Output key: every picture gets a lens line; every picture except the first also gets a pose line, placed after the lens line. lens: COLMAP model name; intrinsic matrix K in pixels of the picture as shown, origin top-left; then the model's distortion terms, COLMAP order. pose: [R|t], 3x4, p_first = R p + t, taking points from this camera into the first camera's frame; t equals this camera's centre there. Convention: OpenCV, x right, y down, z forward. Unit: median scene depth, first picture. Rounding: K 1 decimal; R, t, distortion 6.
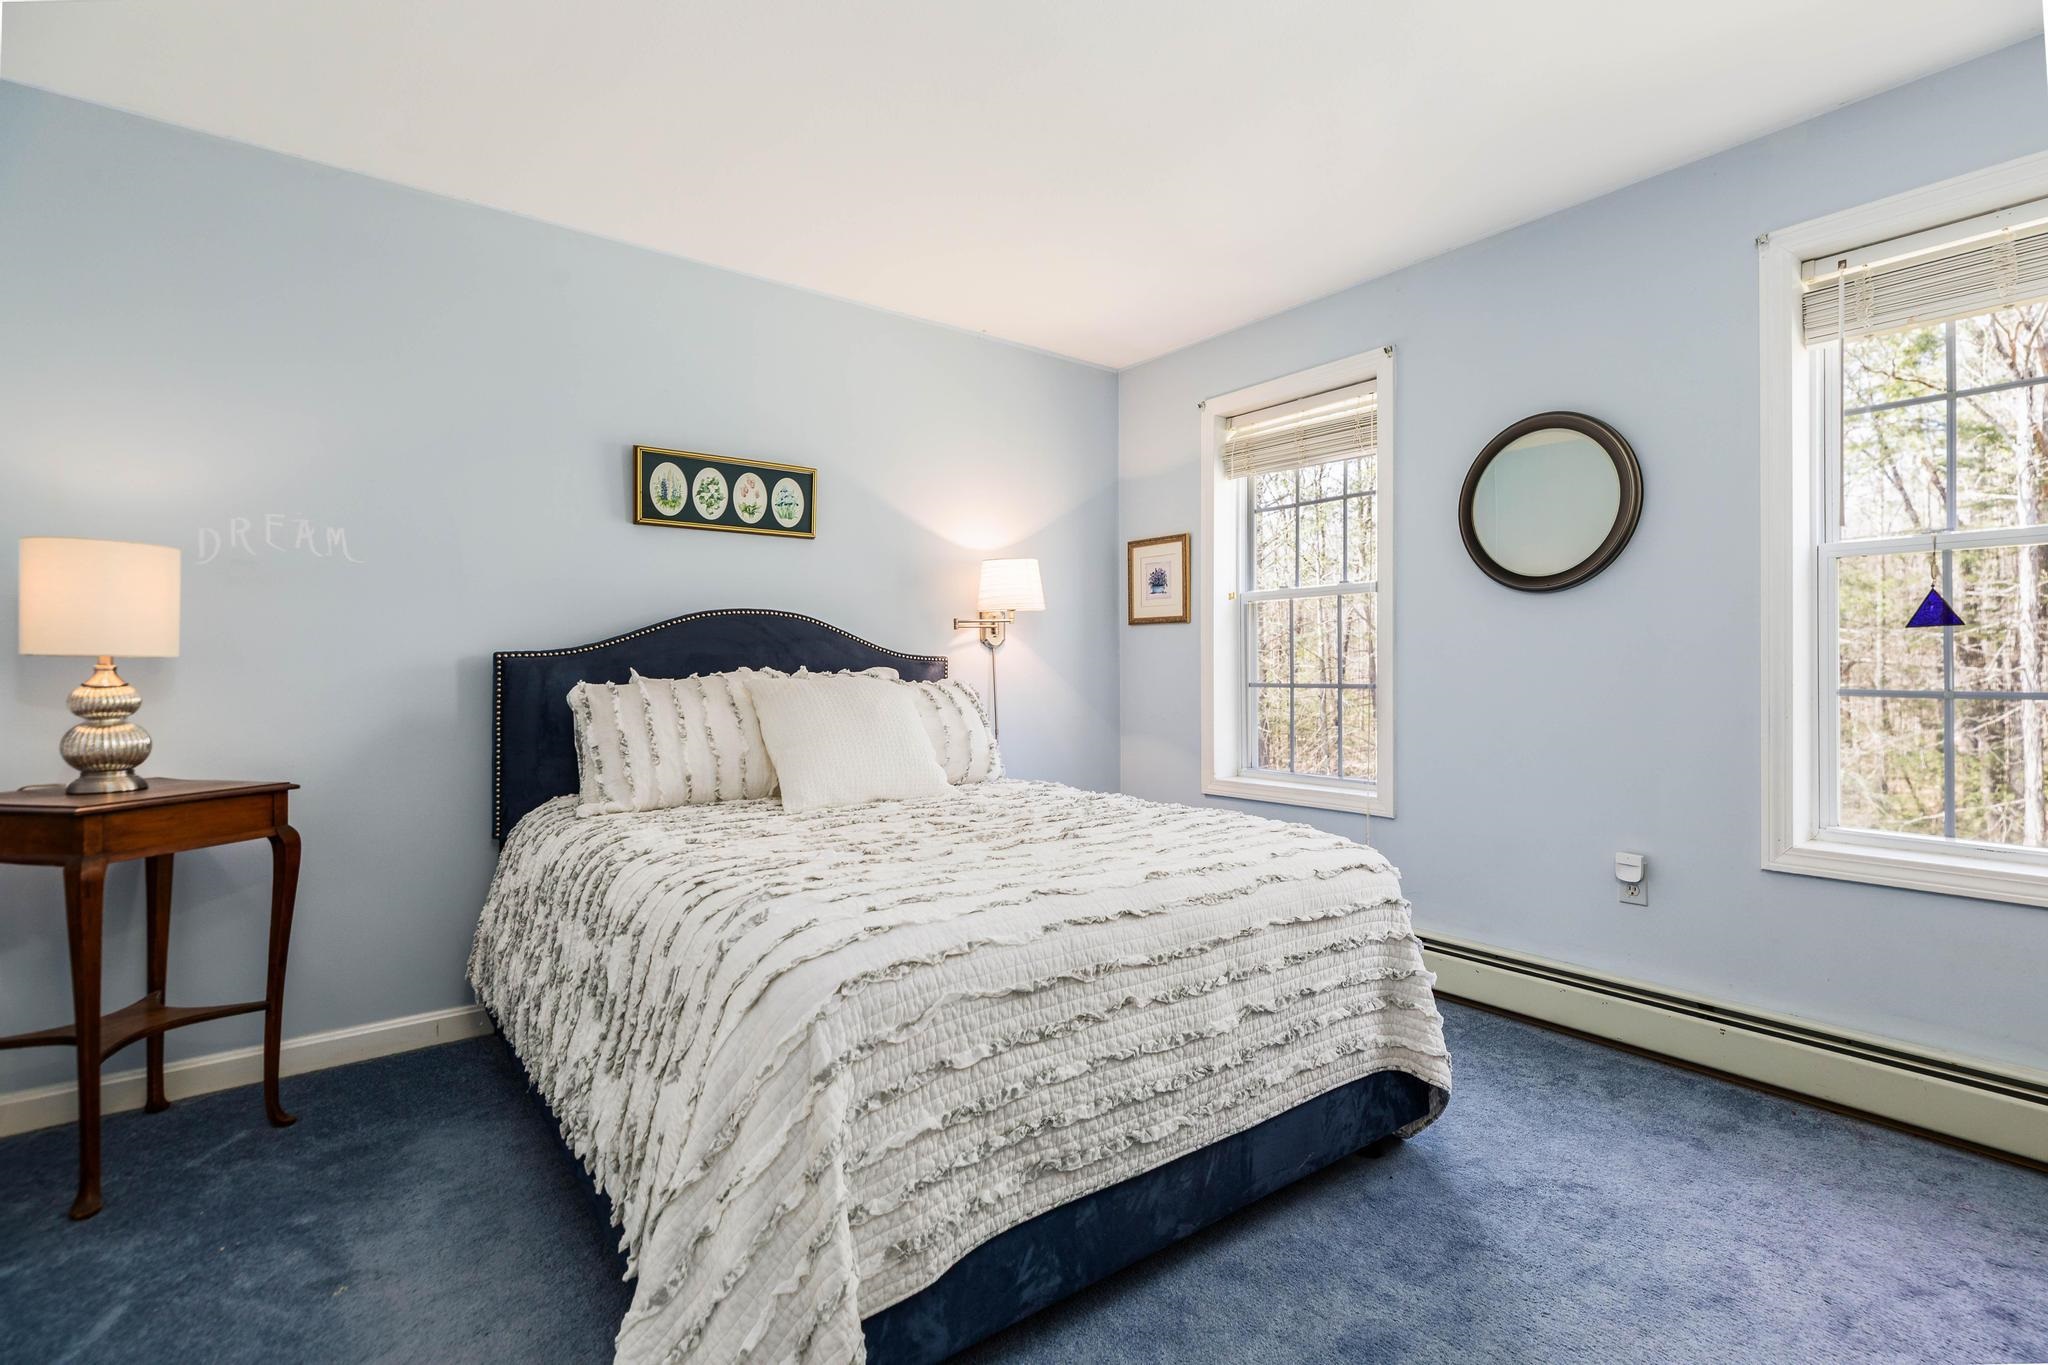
lens RADIAL K [[955.7, 0, 1015.5], [0, 955.7, 666.5], [0, 0, 1]] dist [0.000484, 0.000155]
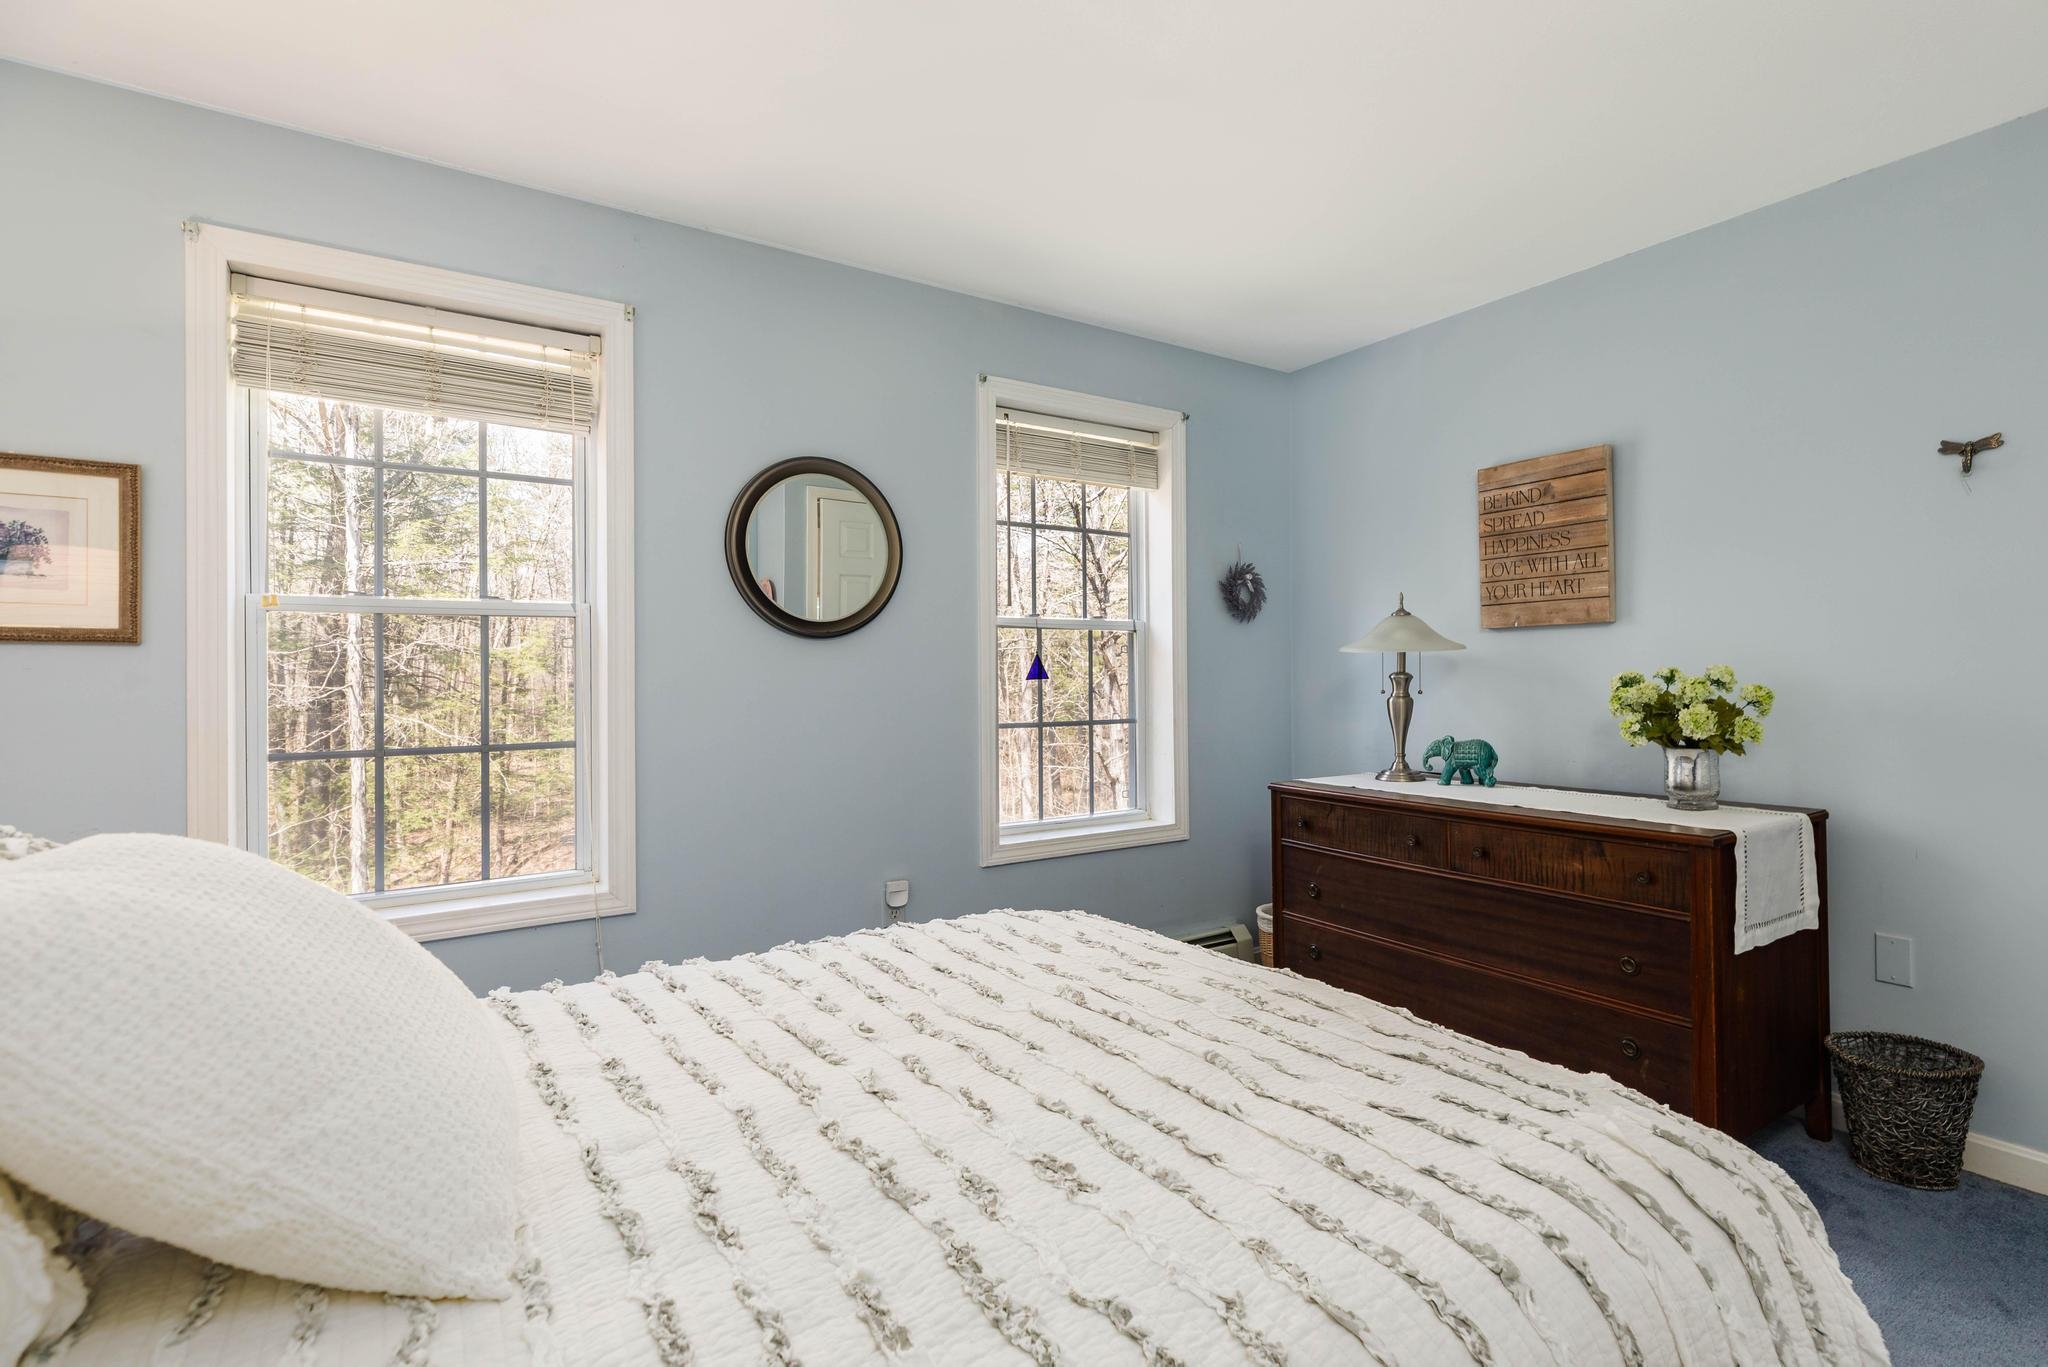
lens RADIAL K [[955.7, 0, 1015.5], [0, 955.7, 667.5], [0, 0, 1]] dist [0.000484, 0.000155]
pose [[0.067685, 0.004633, 0.997696, -0.350522], [0.005118, 0.999974, -0.004991, -0.034403], [-0.997694, 0.005444, 0.067659, 0.614634]]
